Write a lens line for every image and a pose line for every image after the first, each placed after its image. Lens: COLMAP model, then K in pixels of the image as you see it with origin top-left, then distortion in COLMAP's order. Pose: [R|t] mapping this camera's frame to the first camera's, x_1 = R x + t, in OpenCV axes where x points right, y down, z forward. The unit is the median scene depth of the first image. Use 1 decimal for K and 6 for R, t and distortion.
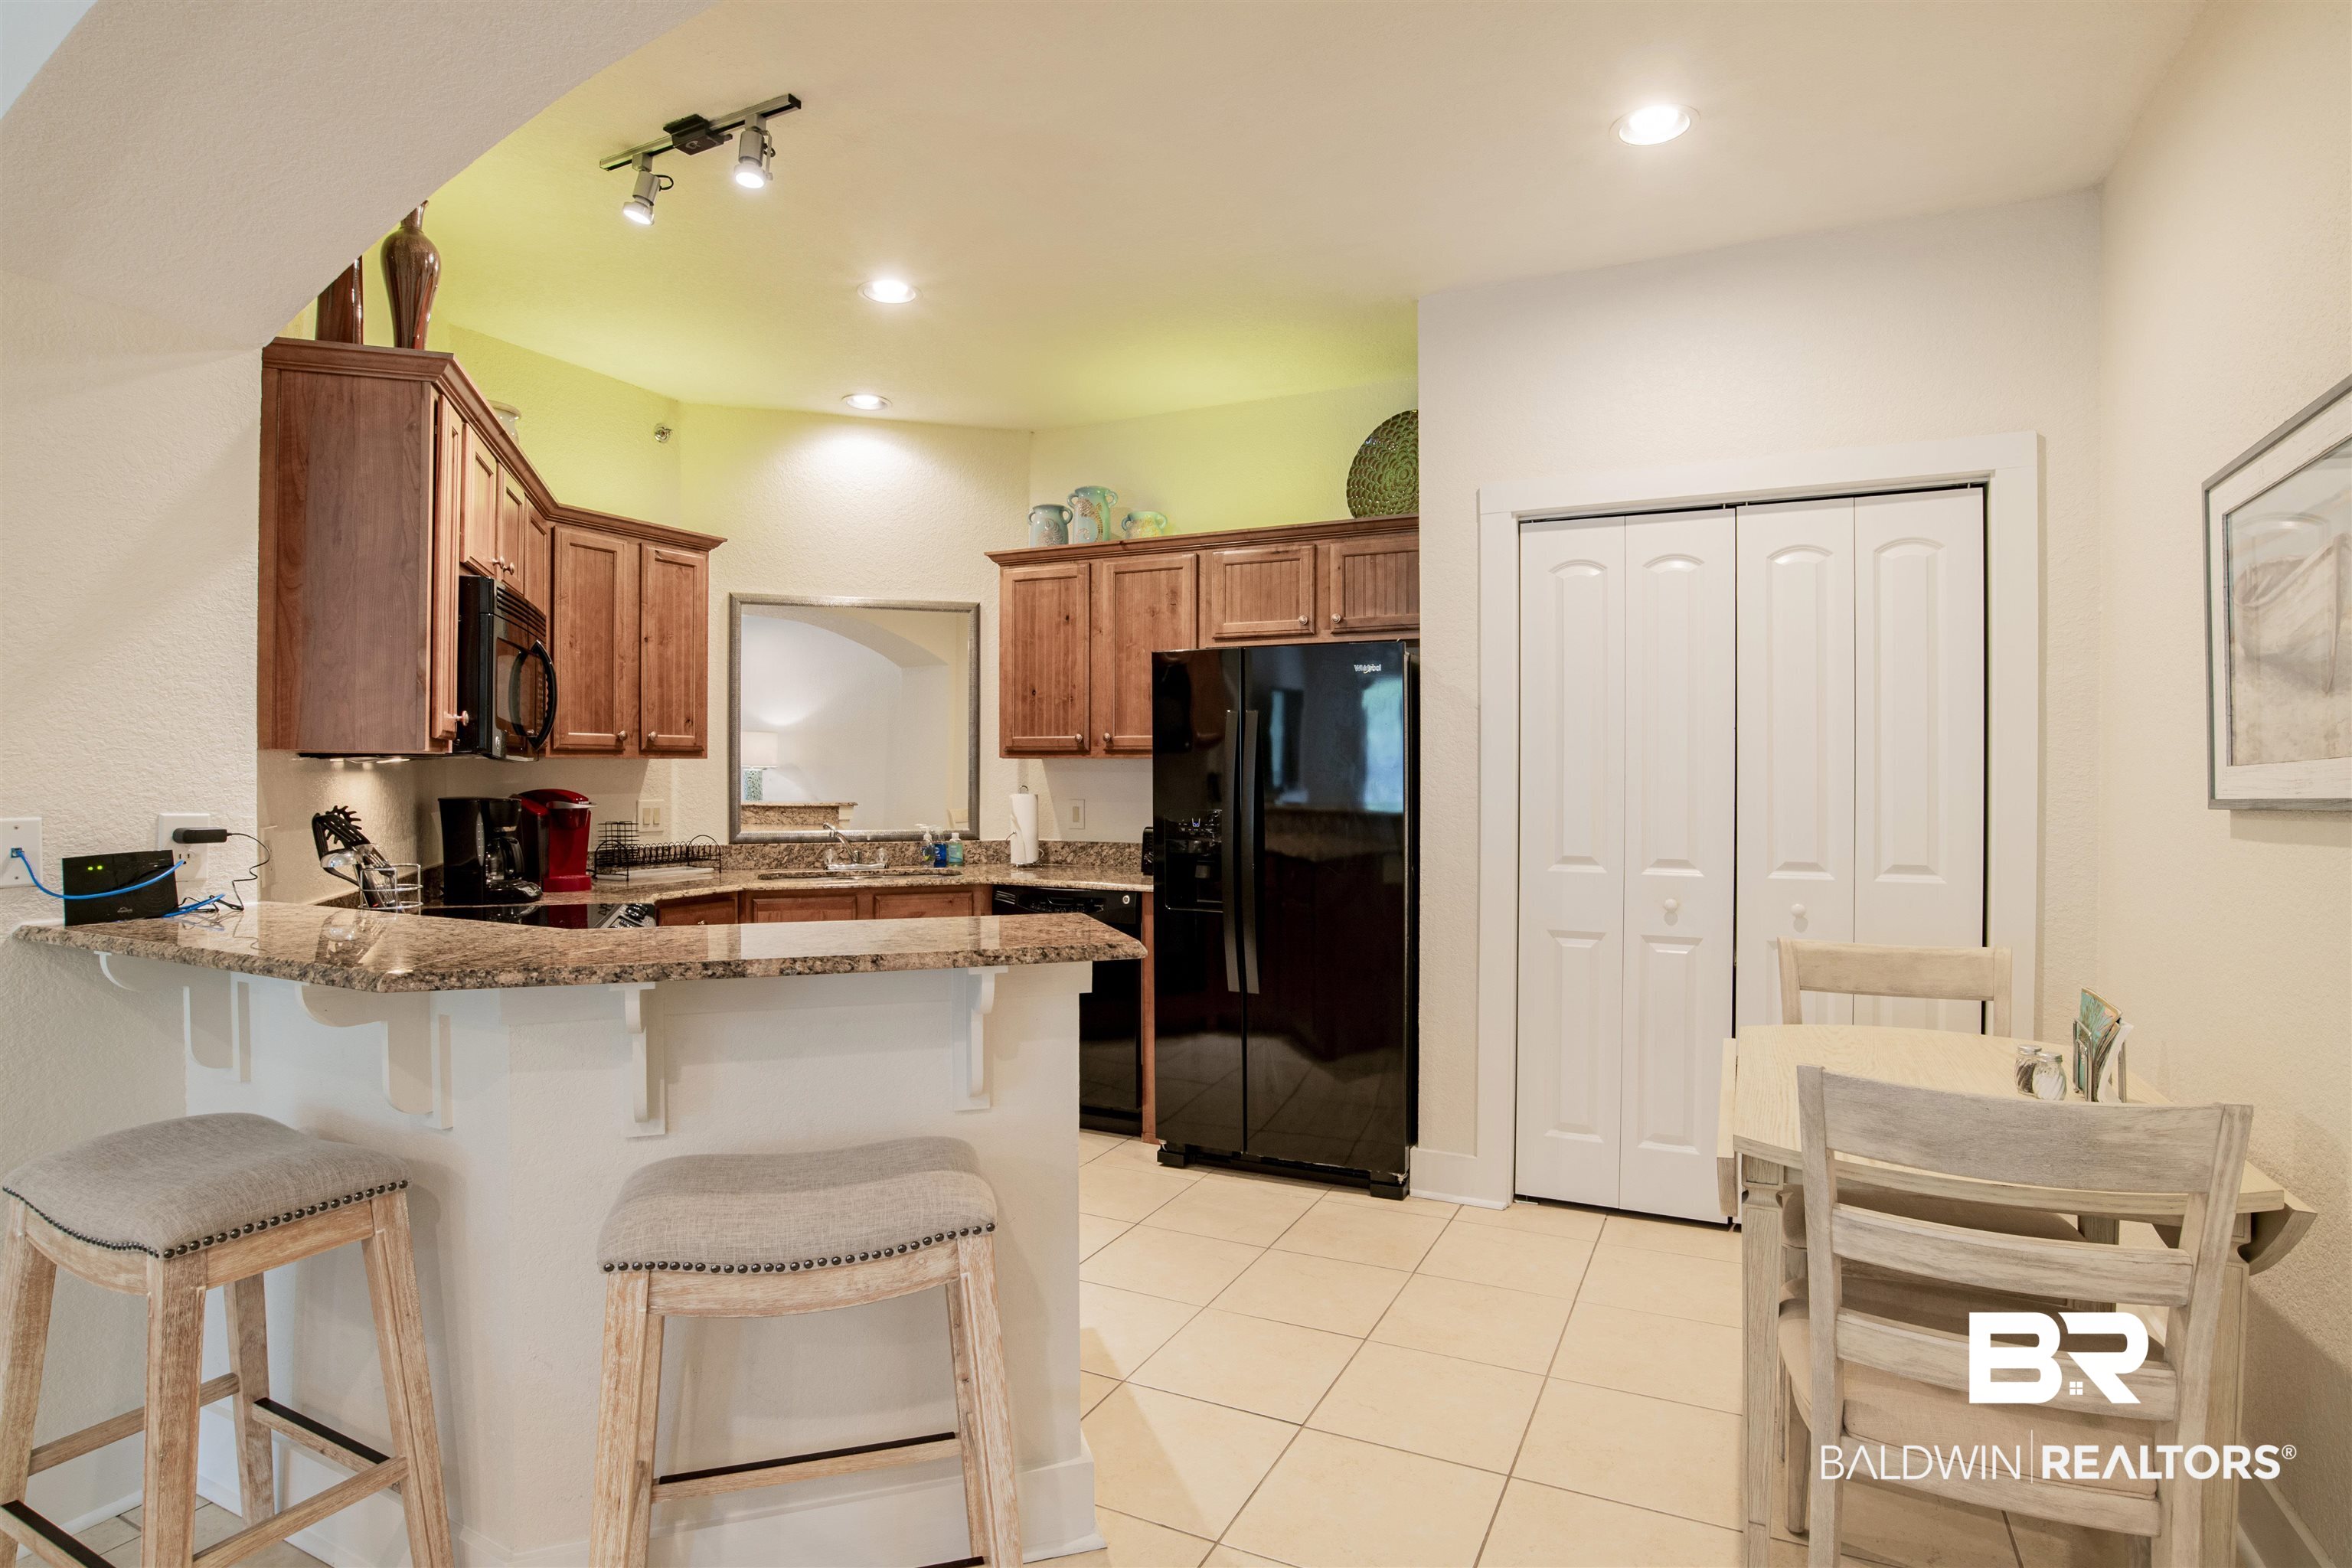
lens RADIAL K [[1206.9, 0, 1187.5], [0, 1206.9, 775.4], [0, 0, 1]] dist [-0.063263, 0.024555]
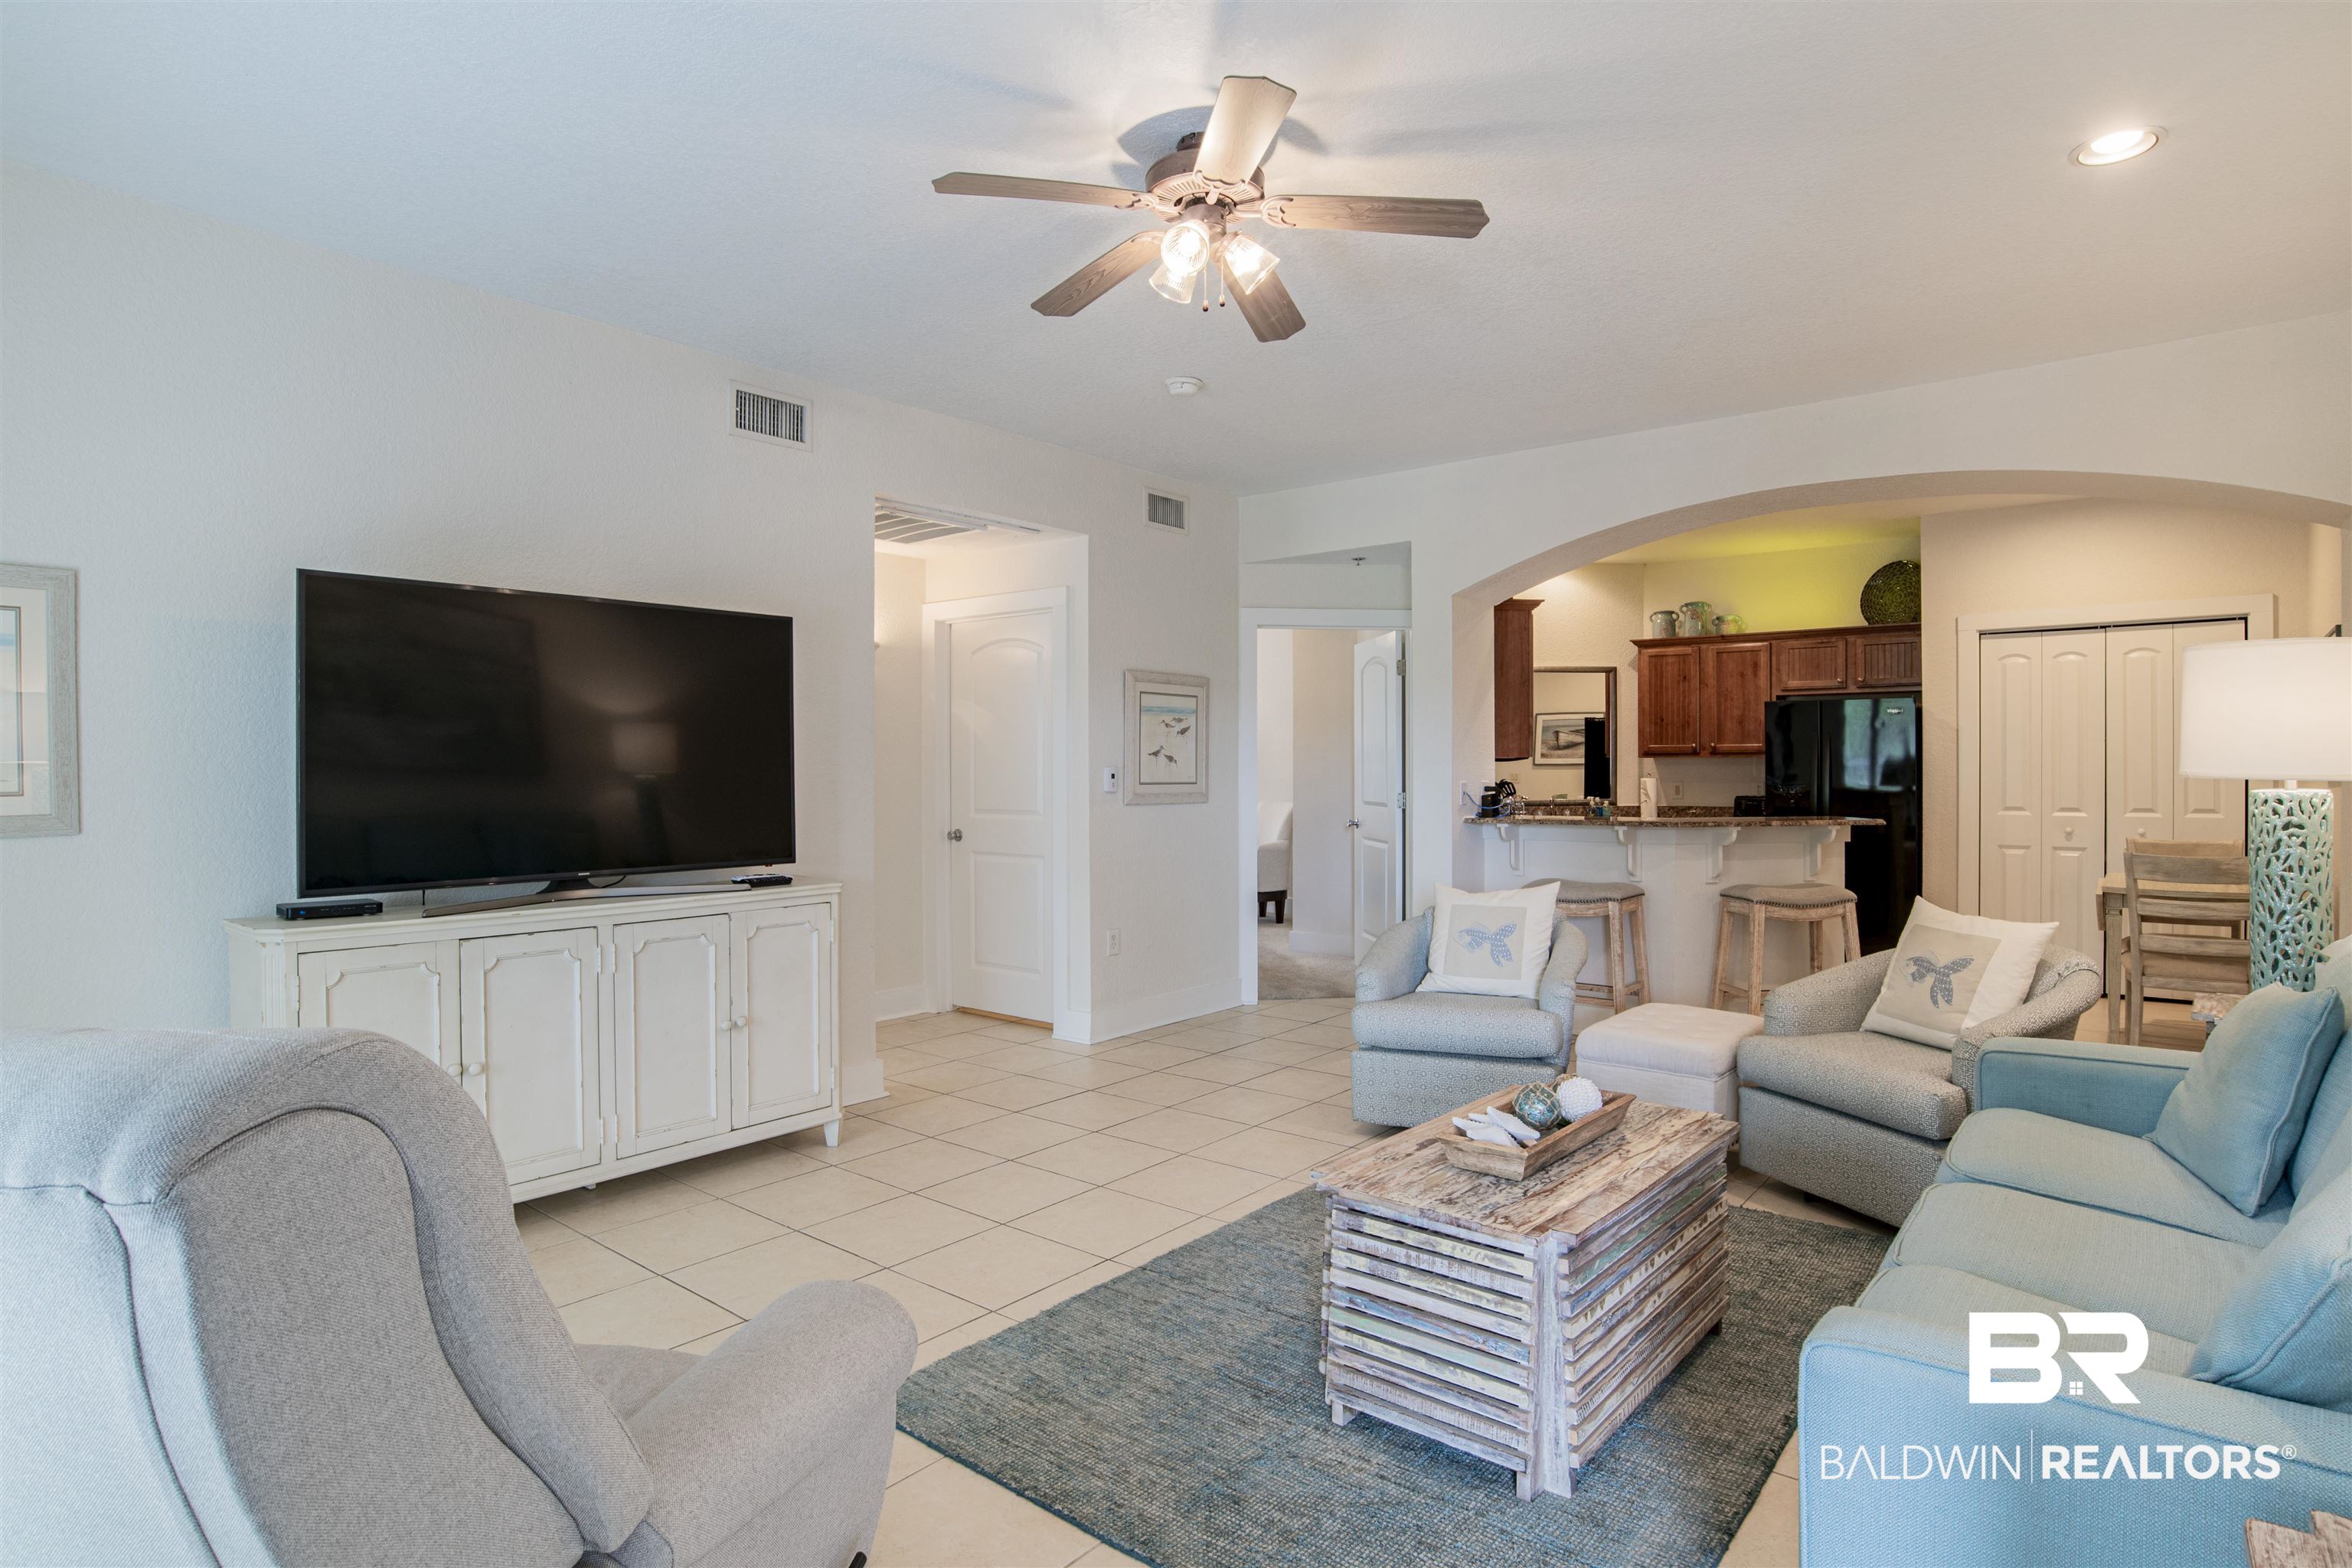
lens RADIAL K [[1228.6, 0, 1196.0], [0, 1228.6, 771.5], [0, 0, 1]] dist [-0.060413, 0.023083]
pose [[0.975342, -0.004339, -0.220656, -0.457170], [0.004319, 0.999991, -0.000573, 0.004903], [0.220657, -0.000394, 0.975351, -1.008850]]
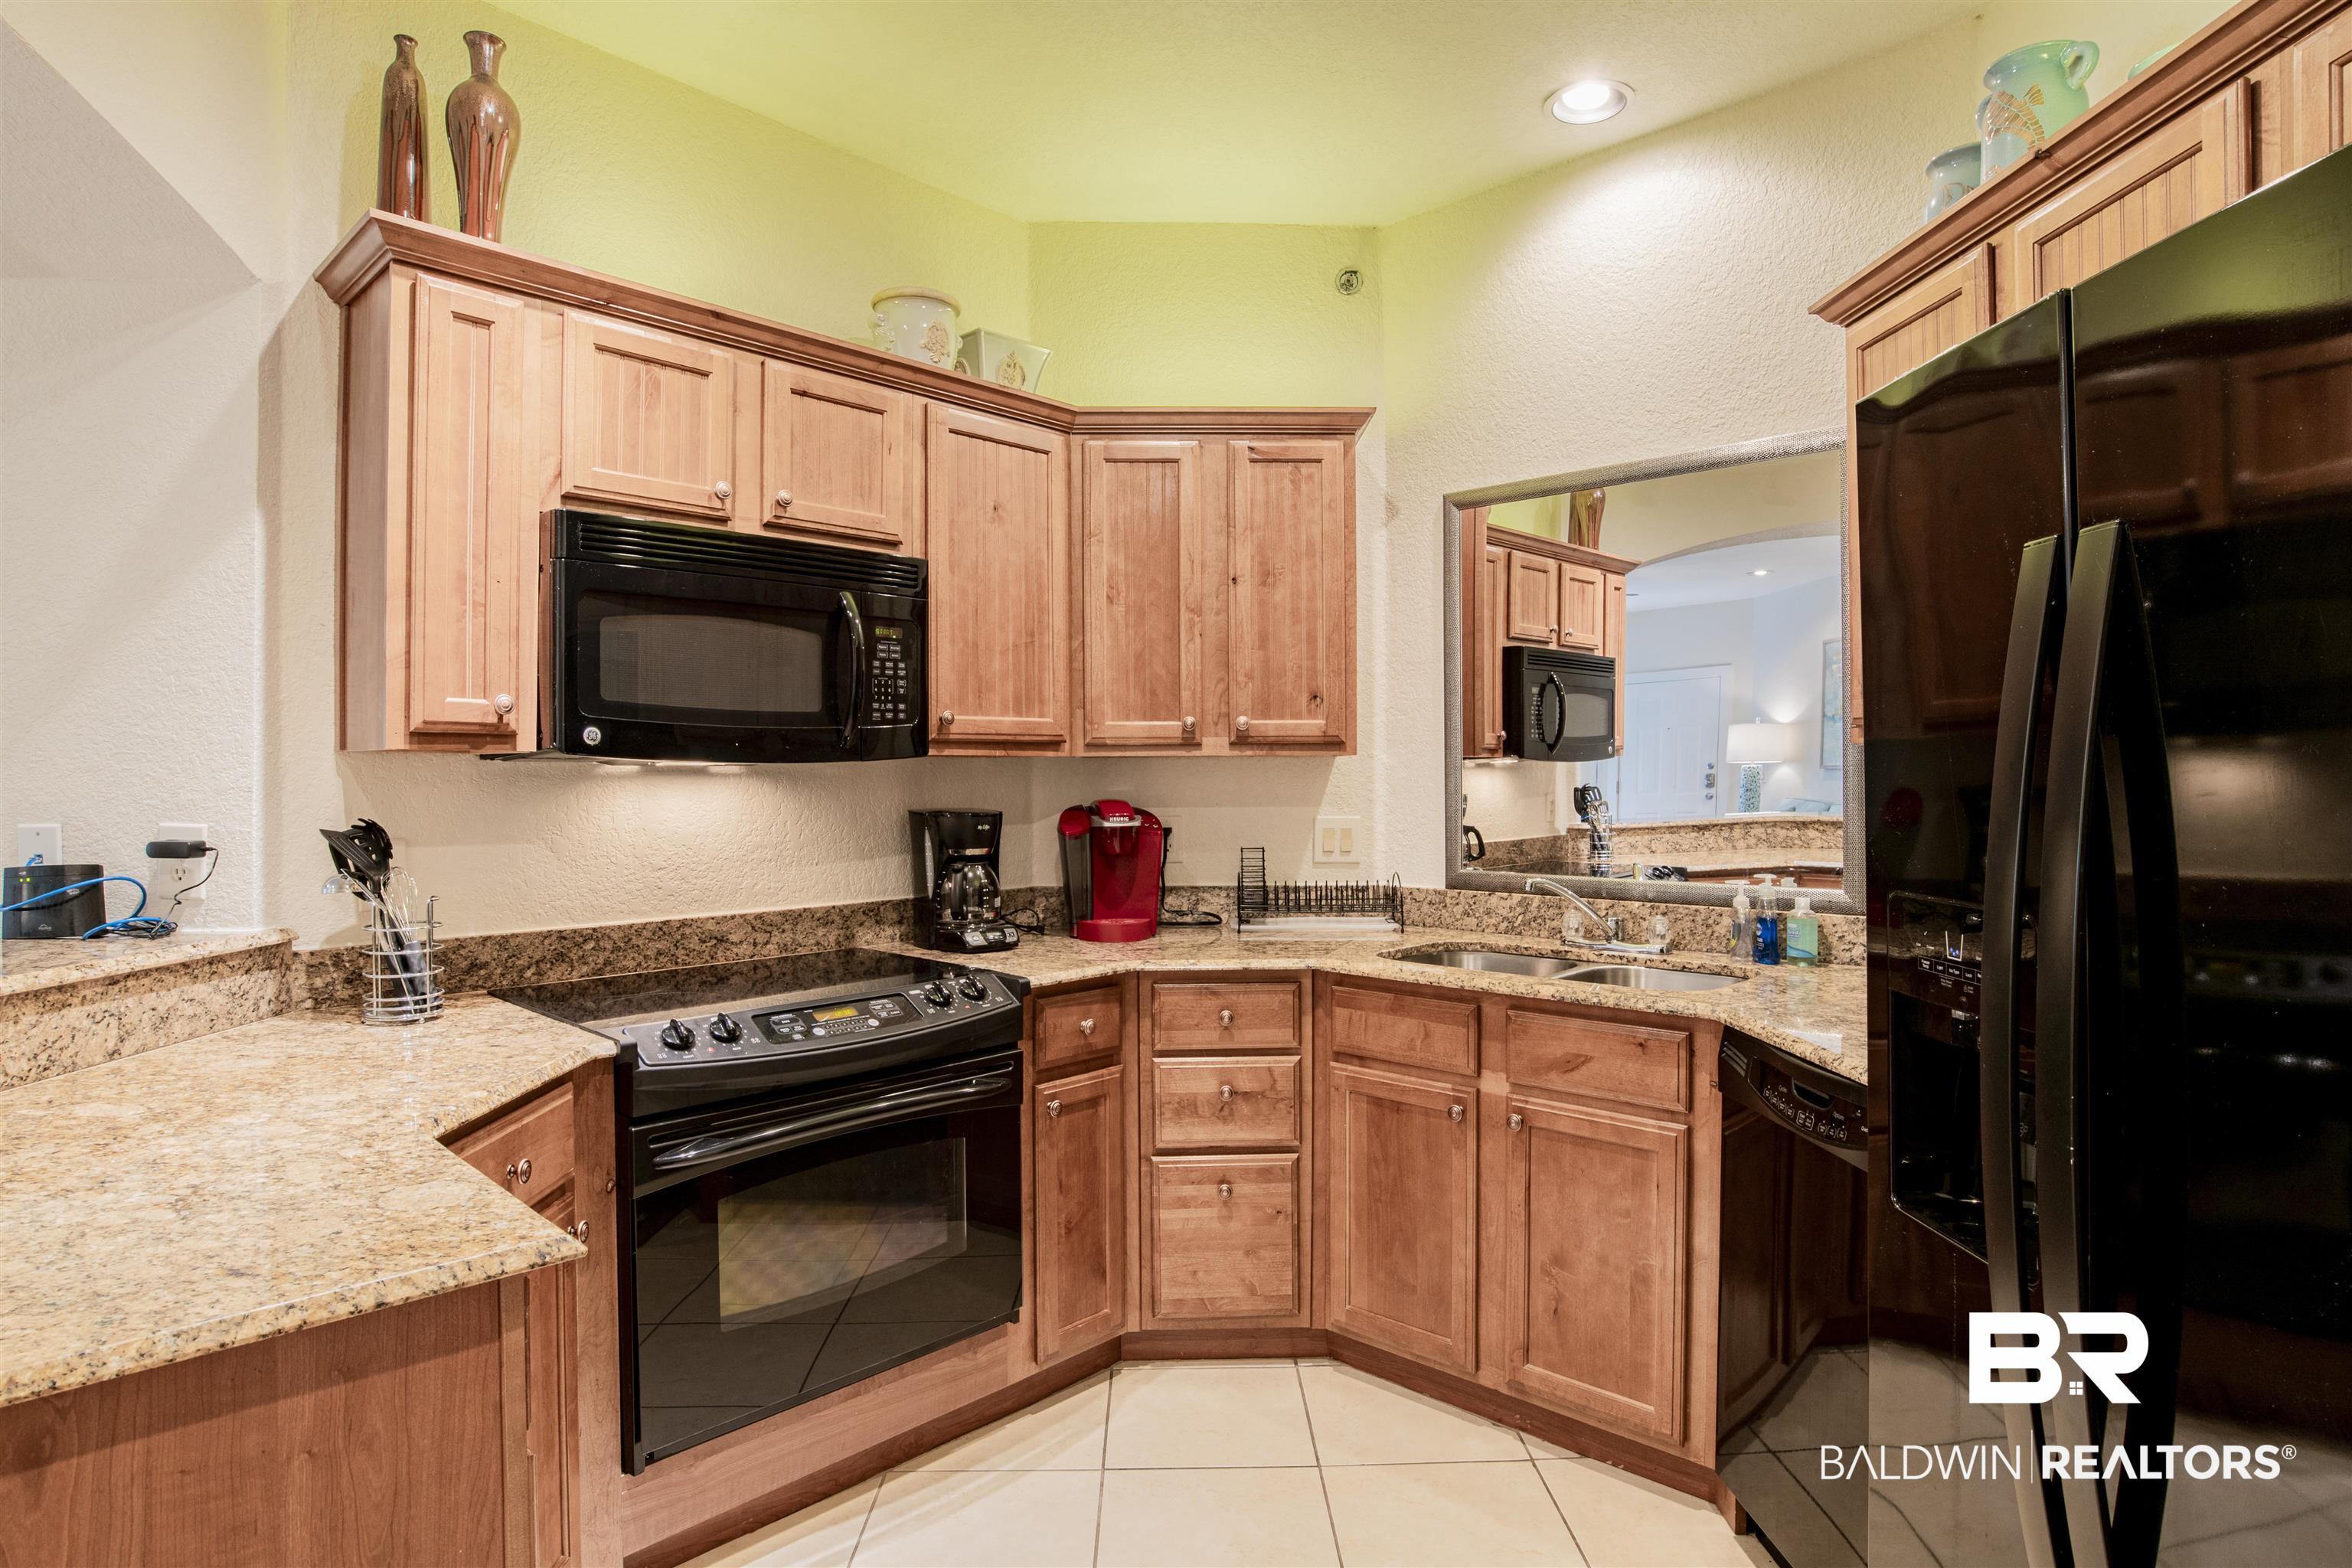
lens RADIAL K [[1278.1, 0, 1176.0], [0, 1278.1, 784.0], [0, 0, 1]] dist [-0.053133, 0.019923]
pose [[0.459949, 0.003950, -0.887937, 0.177624], [-0.000409, 0.999991, 0.004237, -0.001296], [0.887945, -0.001586, 0.459946, 0.641715]]
